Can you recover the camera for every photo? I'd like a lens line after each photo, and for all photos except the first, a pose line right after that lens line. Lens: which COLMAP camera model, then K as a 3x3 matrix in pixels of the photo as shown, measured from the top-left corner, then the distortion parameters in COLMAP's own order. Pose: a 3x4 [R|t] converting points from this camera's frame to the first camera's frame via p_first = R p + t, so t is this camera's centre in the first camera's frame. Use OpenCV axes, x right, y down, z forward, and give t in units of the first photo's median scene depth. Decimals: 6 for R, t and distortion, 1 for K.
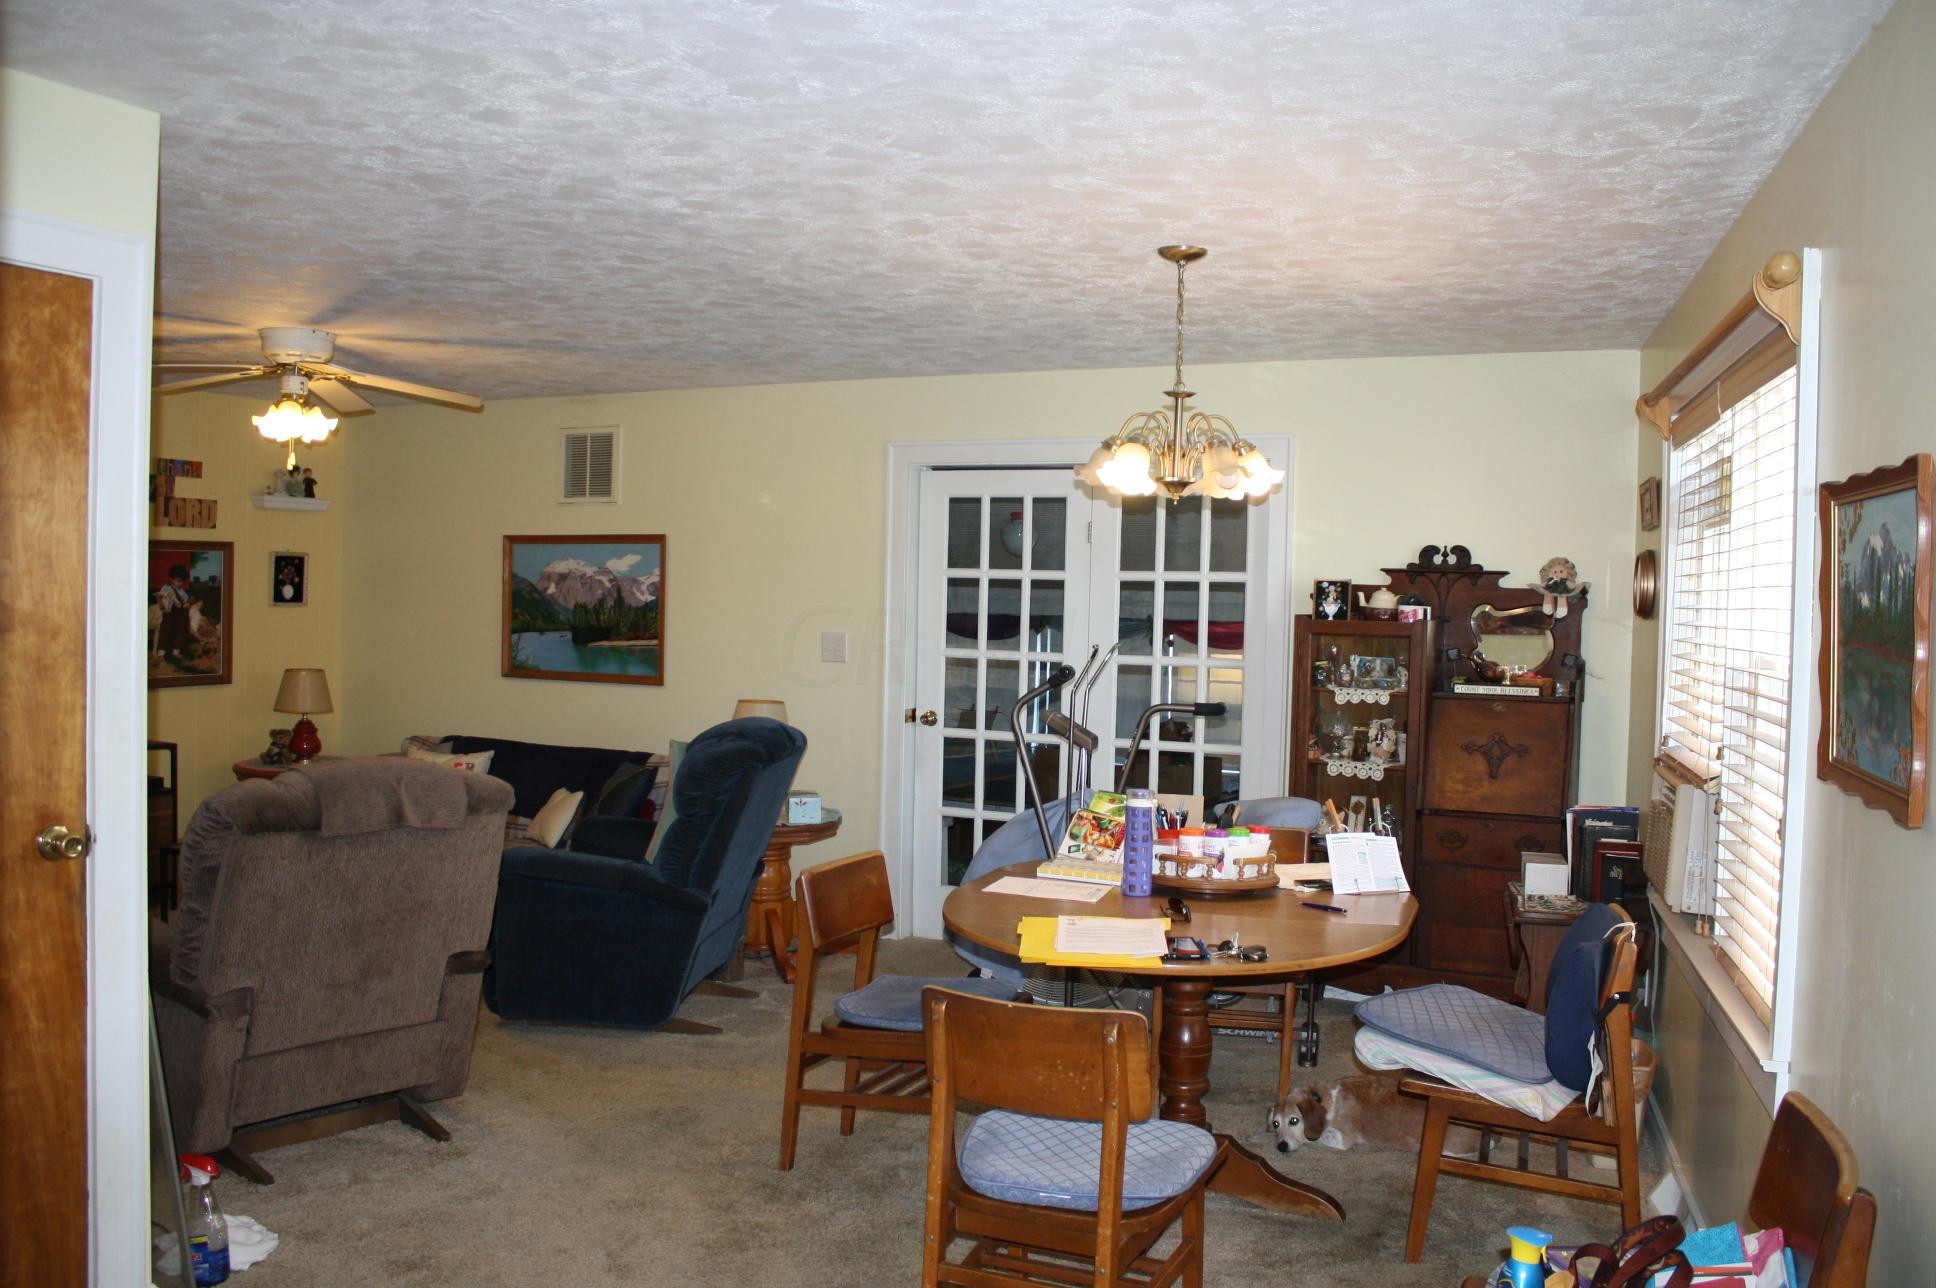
lens RADIAL K [[1631.8, 0, 966.3], [0, 1631.8, 645.0], [0, 0, 1]] dist [-0.157888, 0.128278]
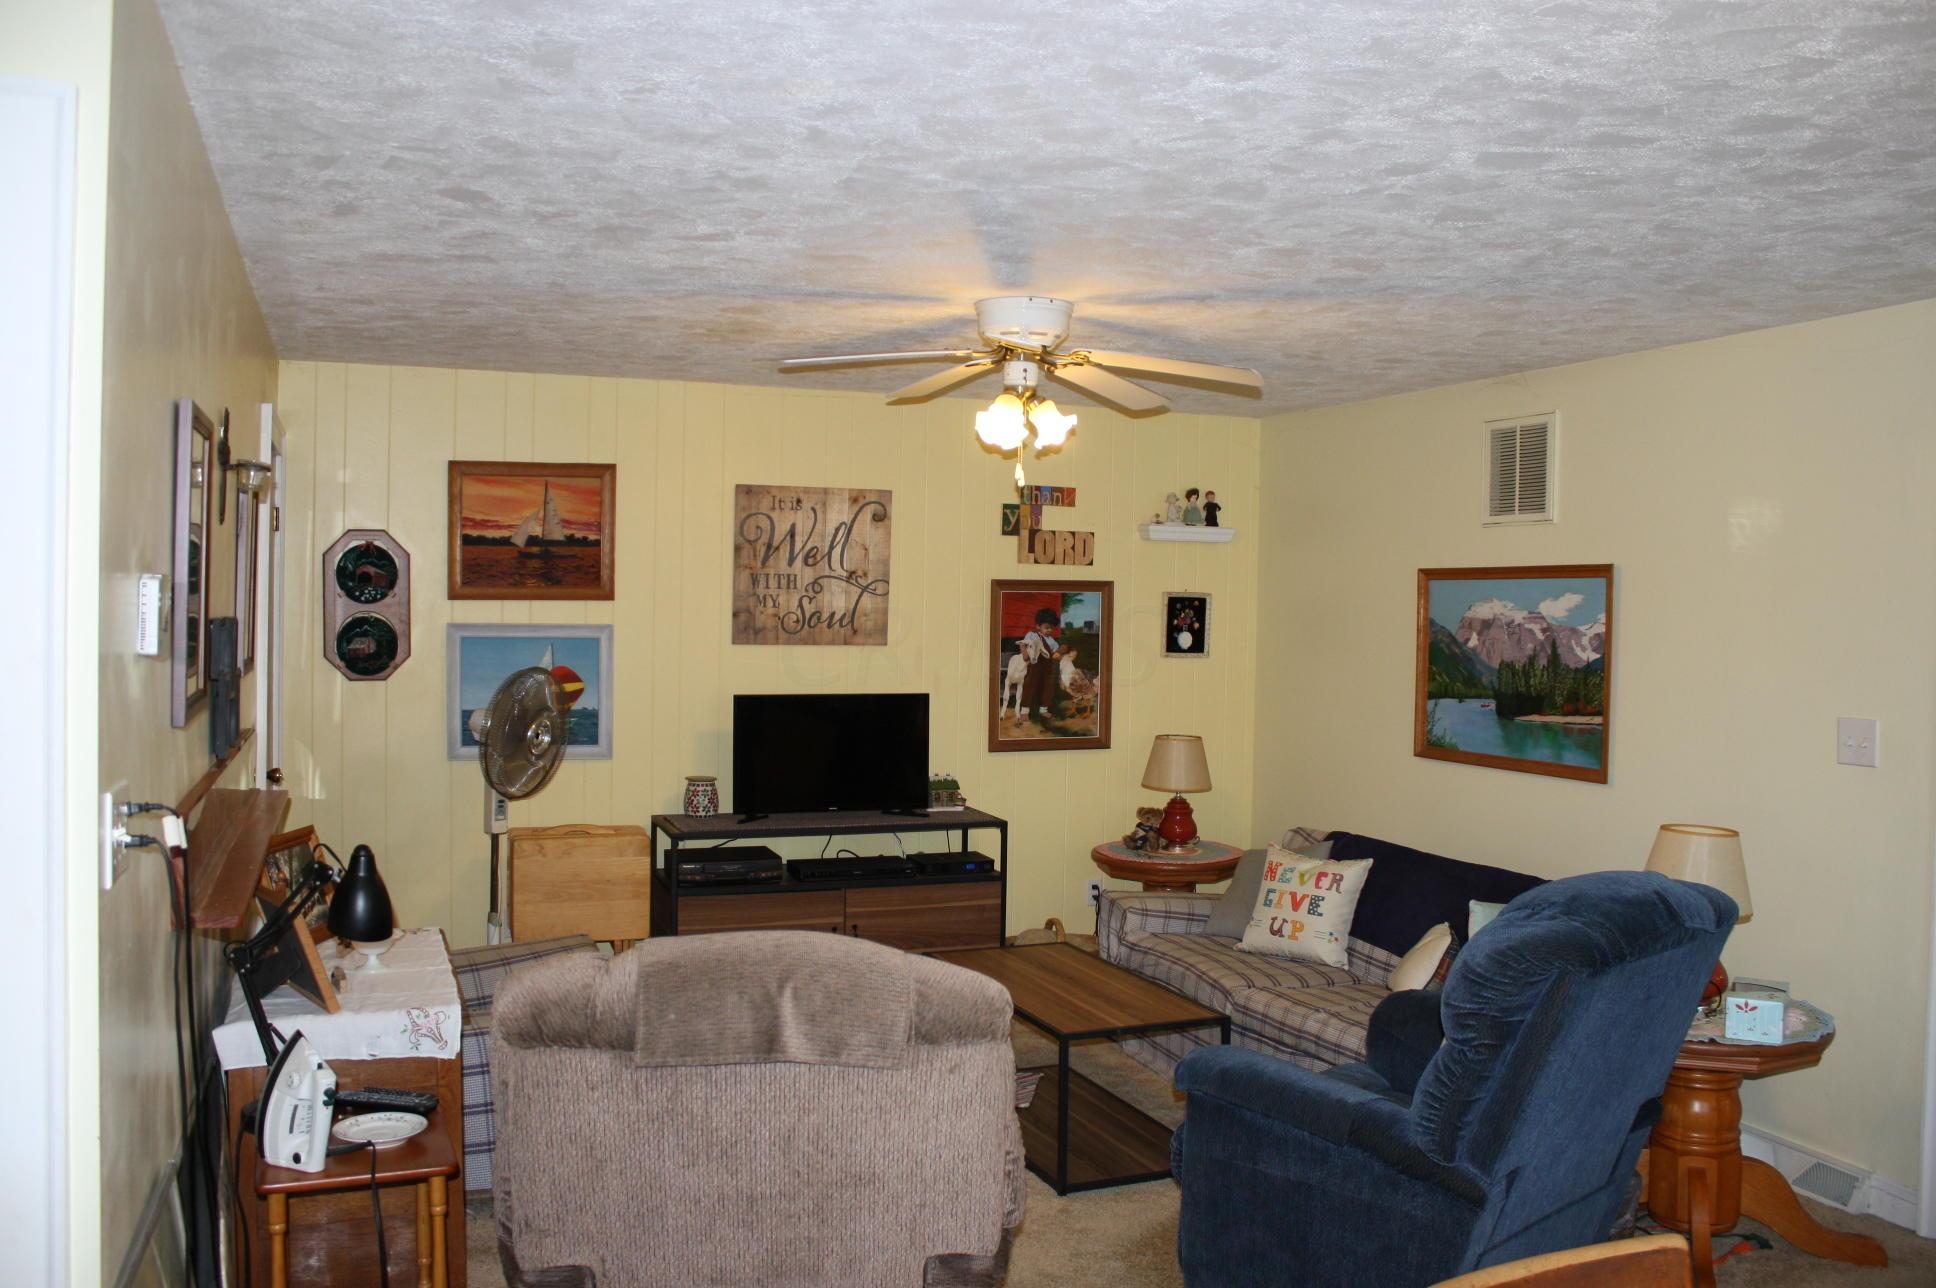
lens RADIAL K [[1631.8, 0, 977.2], [0, 1631.8, 641.8], [0, 0, 1]] dist [-0.157888, 0.128278]
pose [[0.760348, 0.007394, -0.649474, 0.047657], [-0.023344, 0.999600, -0.015949, -0.017549], [0.649096, 0.027288, 0.760217, 0.301878]]
